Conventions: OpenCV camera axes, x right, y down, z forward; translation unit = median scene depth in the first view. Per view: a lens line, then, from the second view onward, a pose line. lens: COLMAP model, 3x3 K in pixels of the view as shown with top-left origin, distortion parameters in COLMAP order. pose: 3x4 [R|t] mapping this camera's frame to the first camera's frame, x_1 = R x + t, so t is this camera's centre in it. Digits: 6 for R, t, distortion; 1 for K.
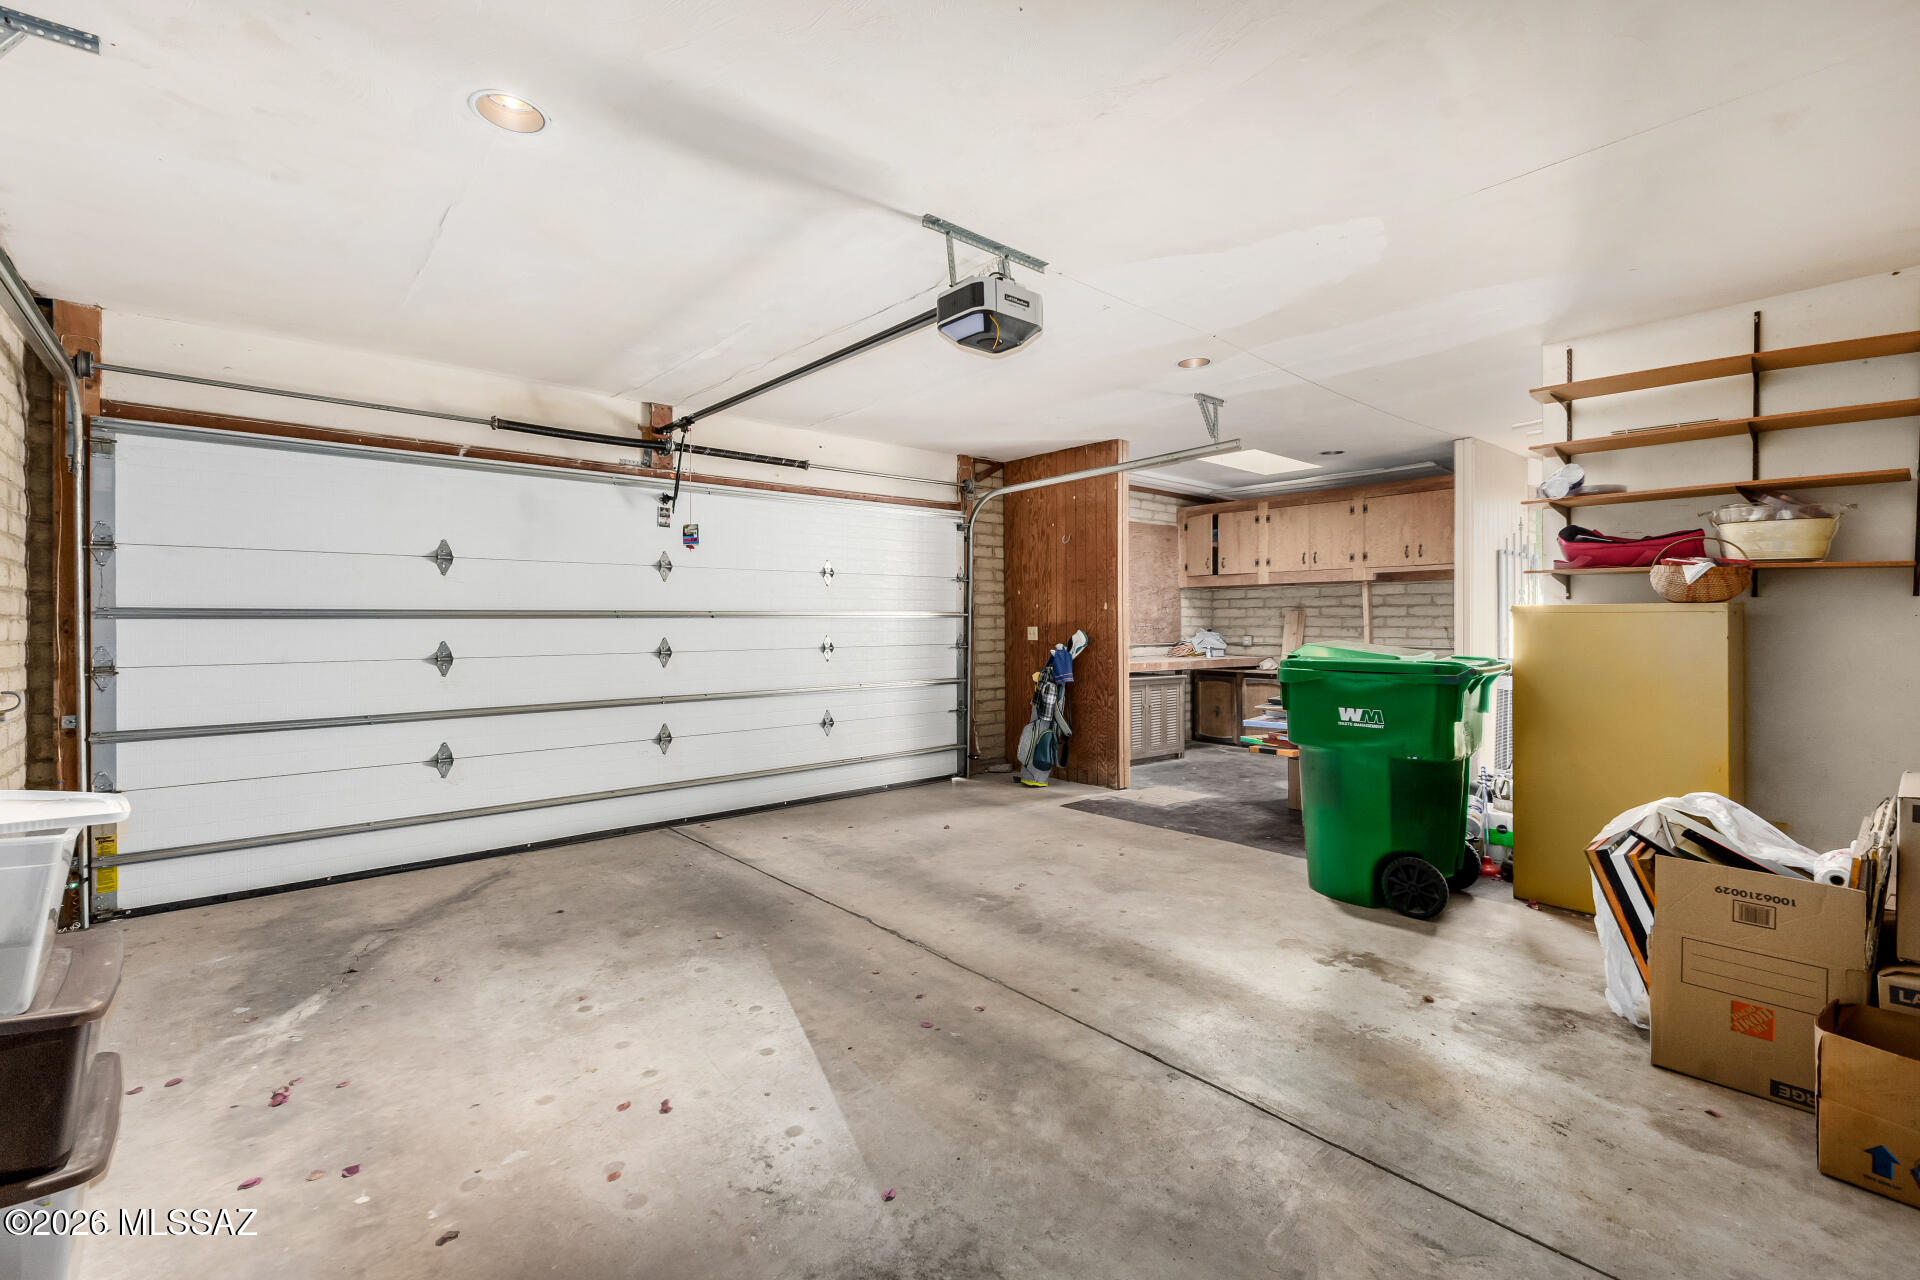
lens RADIAL K [[833.1, 0, 970.2], [0, 833.1, 628.8], [0, 0, 1]] dist [0.004985, 0.000894]
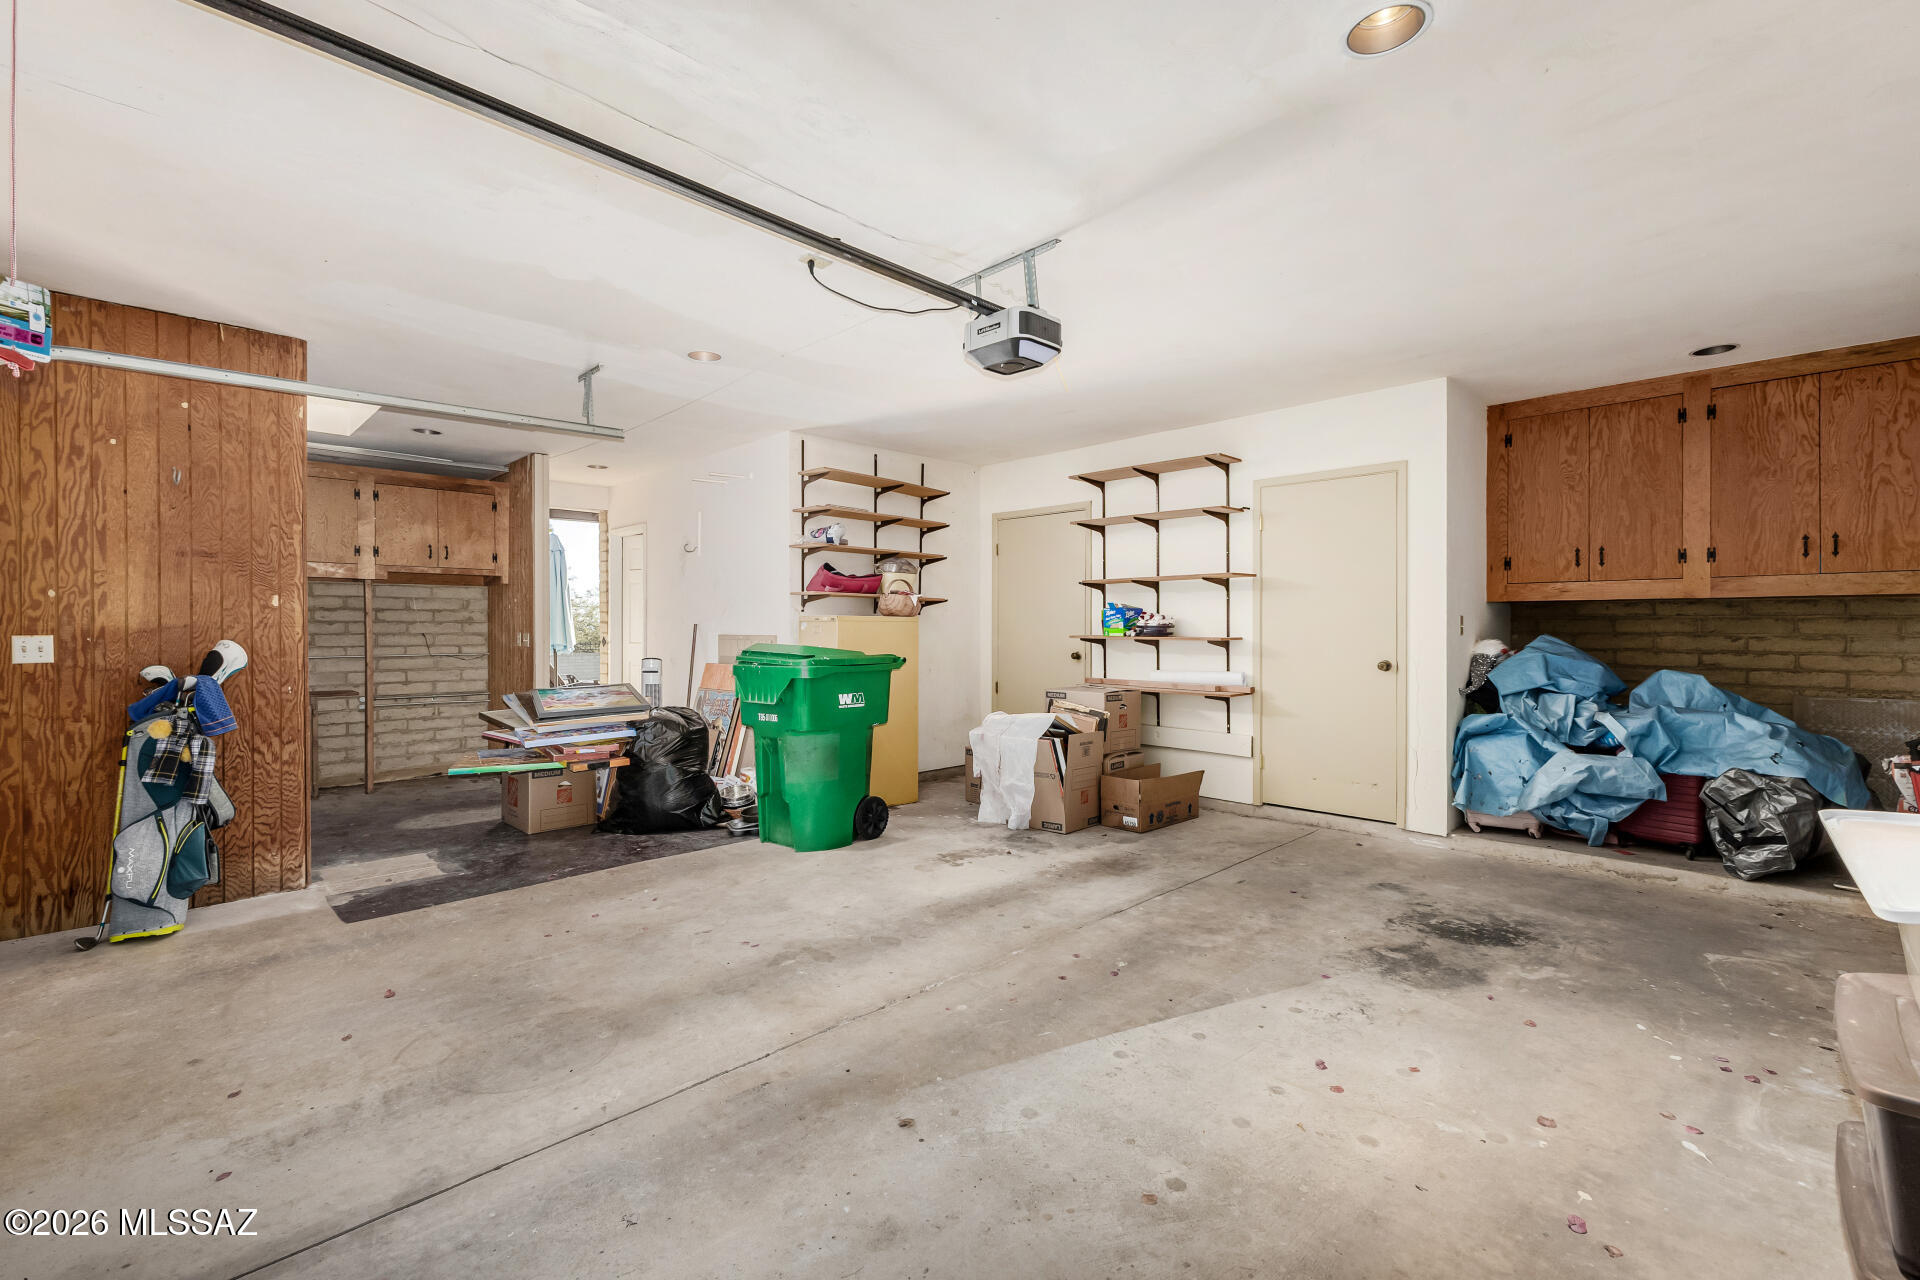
lens RADIAL K [[833.1, 0, 971.0], [0, 833.1, 633.9], [0, 0, 1]] dist [0.004985, 0.000894]
pose [[-0.059999, -0.003545, 0.998192, -0.862394], [0.009875, 0.999943, 0.004144, -0.000232], [-0.998150, 0.010105, -0.059961, 0.916929]]
